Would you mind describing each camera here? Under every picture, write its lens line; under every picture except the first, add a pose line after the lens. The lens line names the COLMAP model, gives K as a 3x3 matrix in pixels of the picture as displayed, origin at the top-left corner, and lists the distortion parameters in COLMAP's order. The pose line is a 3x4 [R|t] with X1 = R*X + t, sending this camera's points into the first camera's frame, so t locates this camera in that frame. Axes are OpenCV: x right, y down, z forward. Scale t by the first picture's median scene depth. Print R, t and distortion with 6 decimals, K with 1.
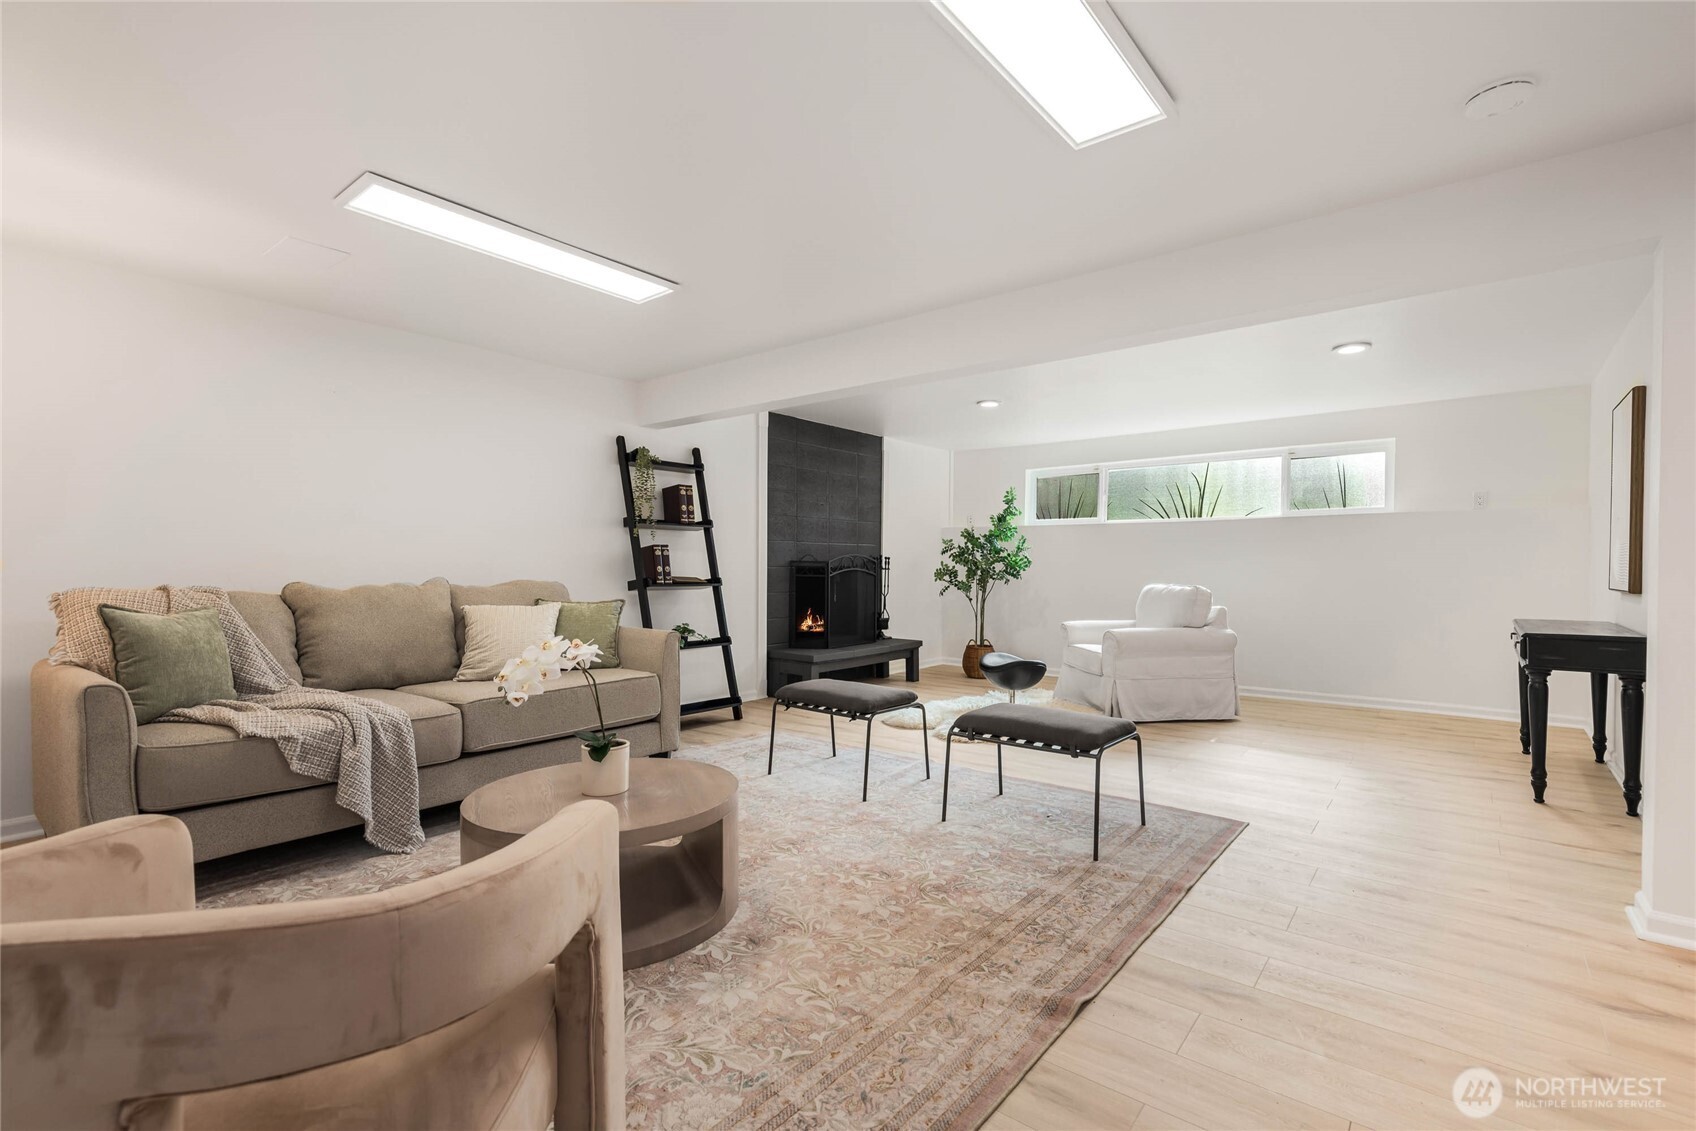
lens RADIAL K [[768.2, 0, 863.5], [0, 768.2, 565.4], [0, 0, 1]] dist [0.004952, 0.000447]
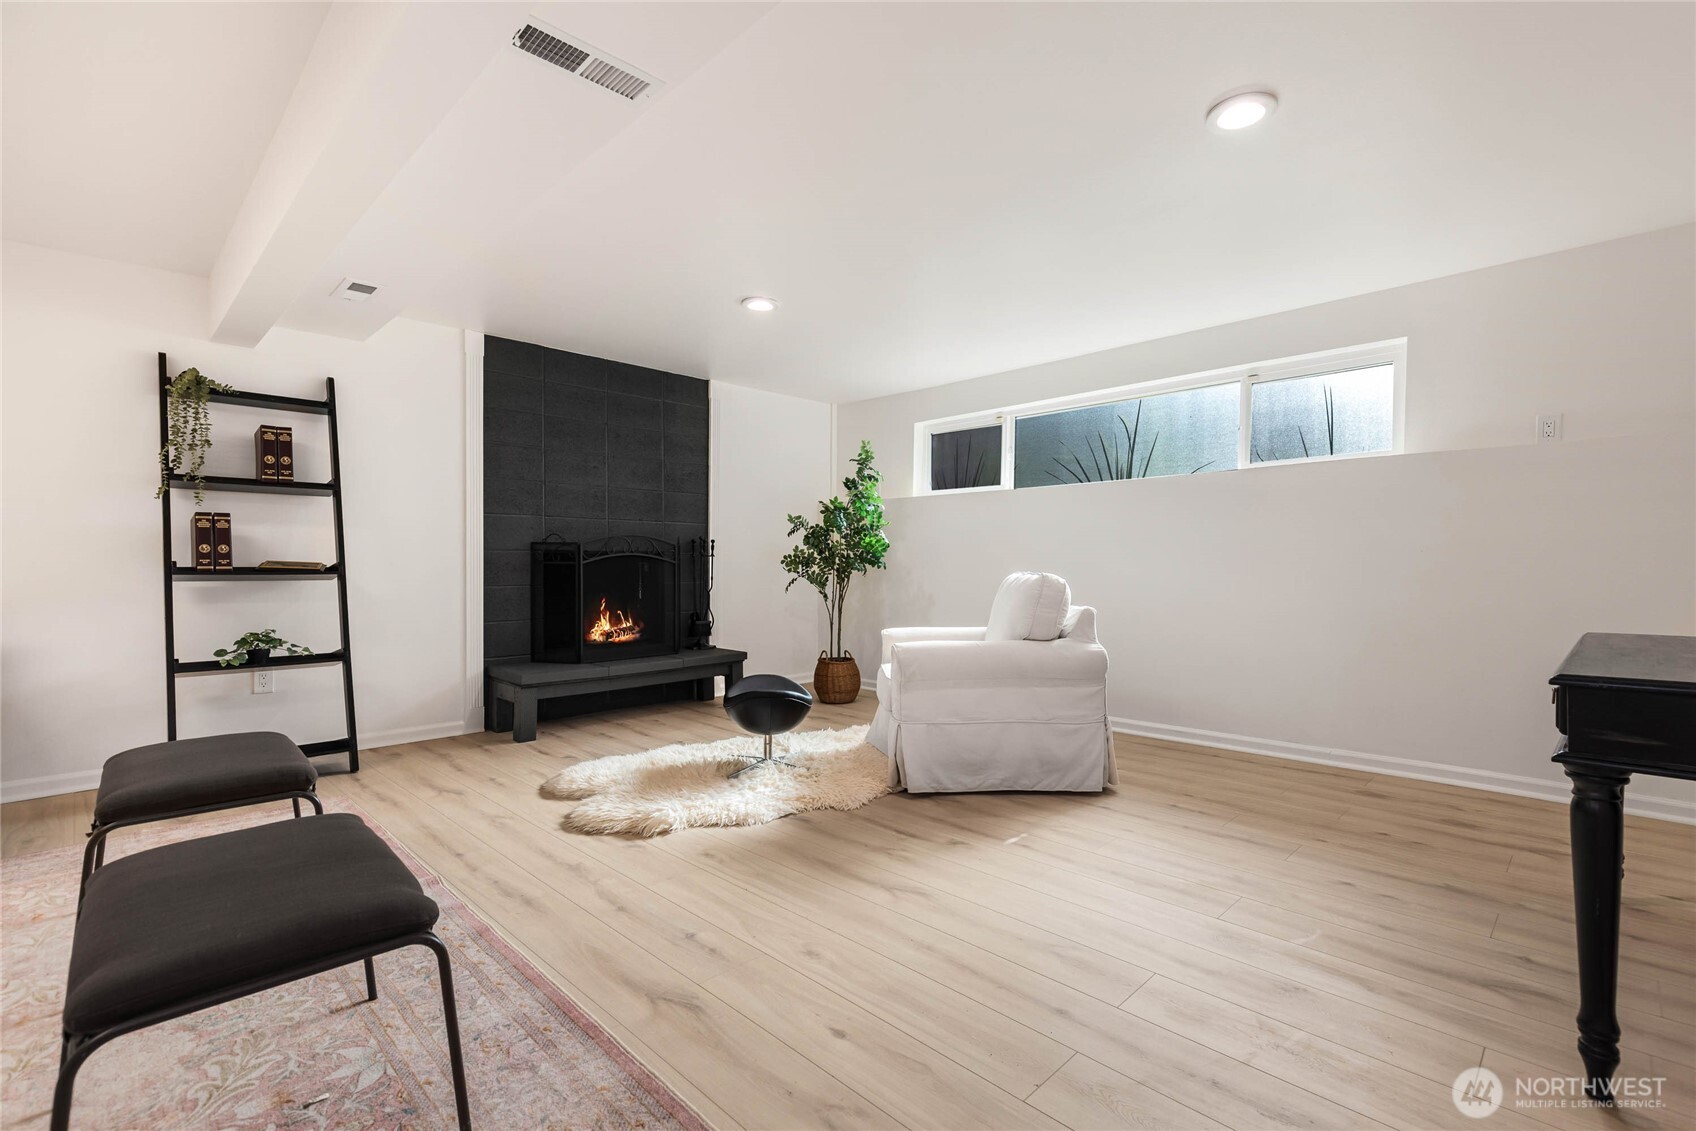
lens RADIAL K [[768.2, 0, 860.3], [0, 768.2, 572.6], [0, 0, 1]] dist [0.004952, 0.000447]
pose [[0.994459, -0.001844, -0.105105, 0.355350], [0.002956, 0.999941, 0.010425, 0.019137], [0.105079, -0.010678, 0.994407, 0.372736]]
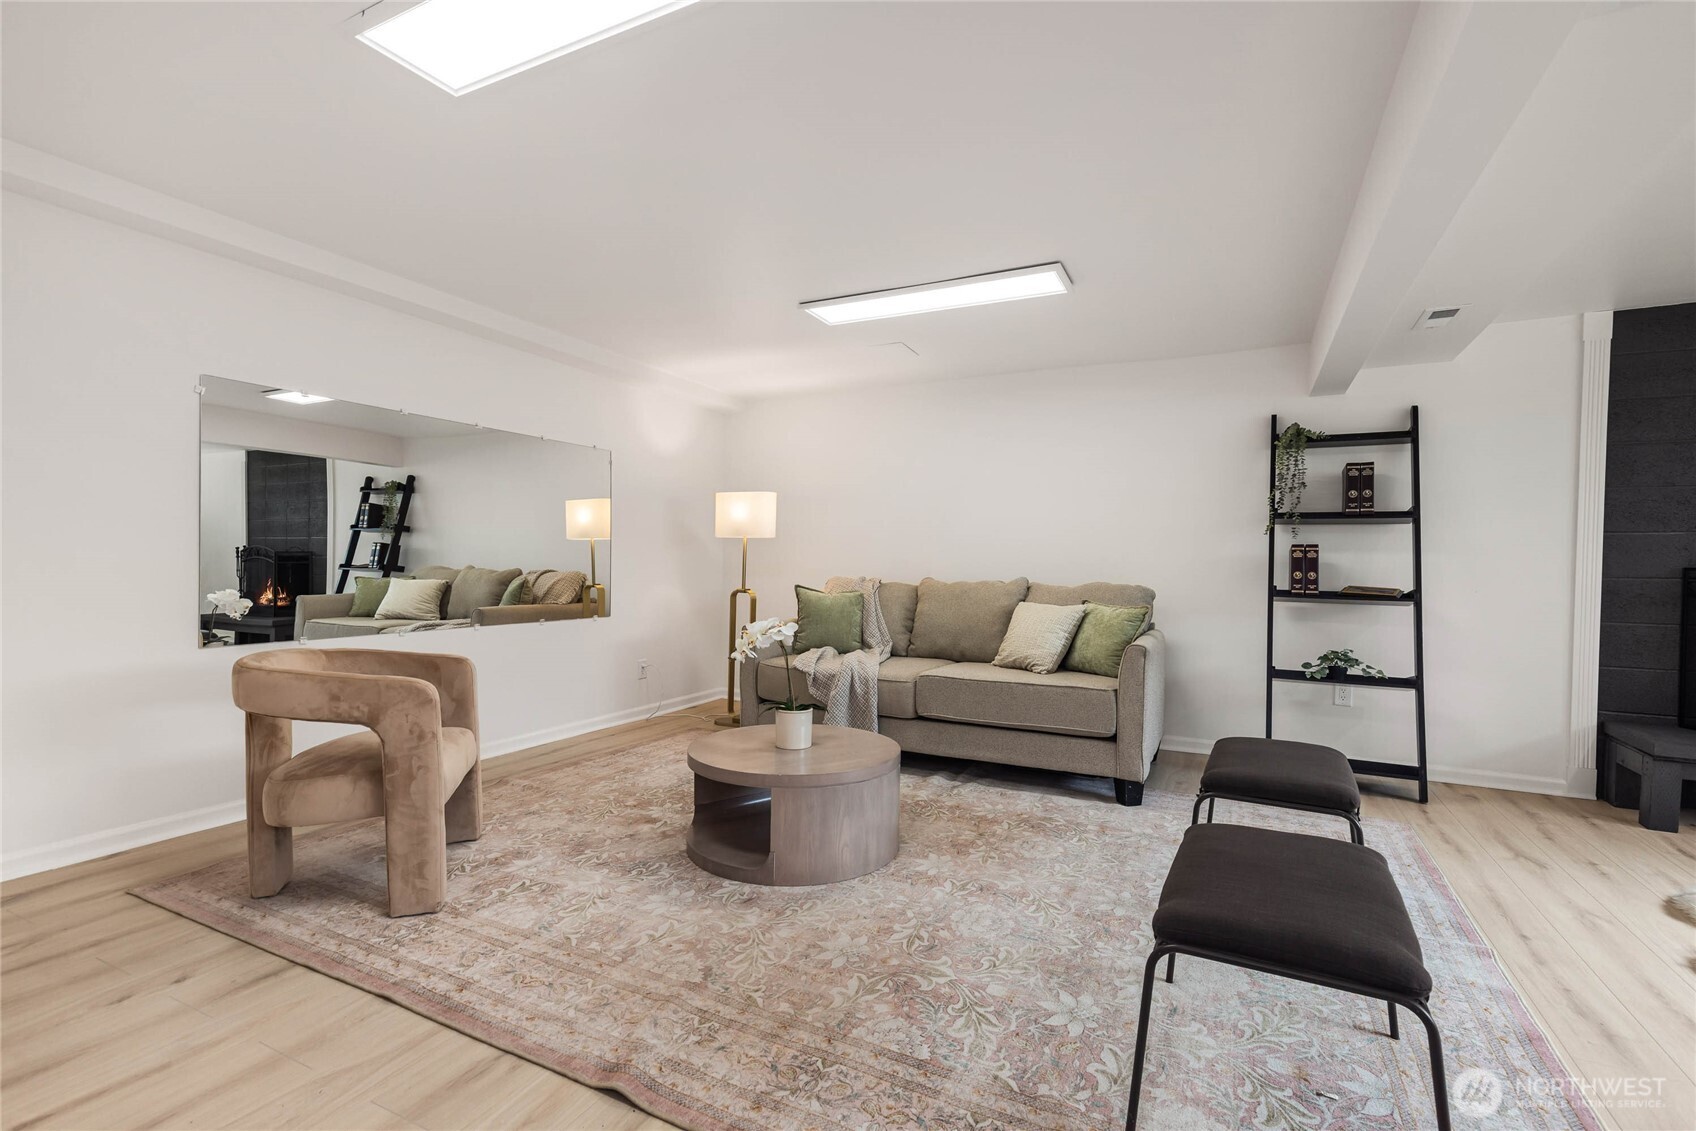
lens RADIAL K [[768.2, 0, 849.9], [0, 768.2, 568.9], [0, 0, 1]] dist [0.004952, 0.000447]
pose [[0.204056, 0.010980, -0.978898, 0.394538], [-0.015004, 0.999855, 0.008088, -0.001385], [0.978844, 0.013037, 0.204191, 0.369392]]
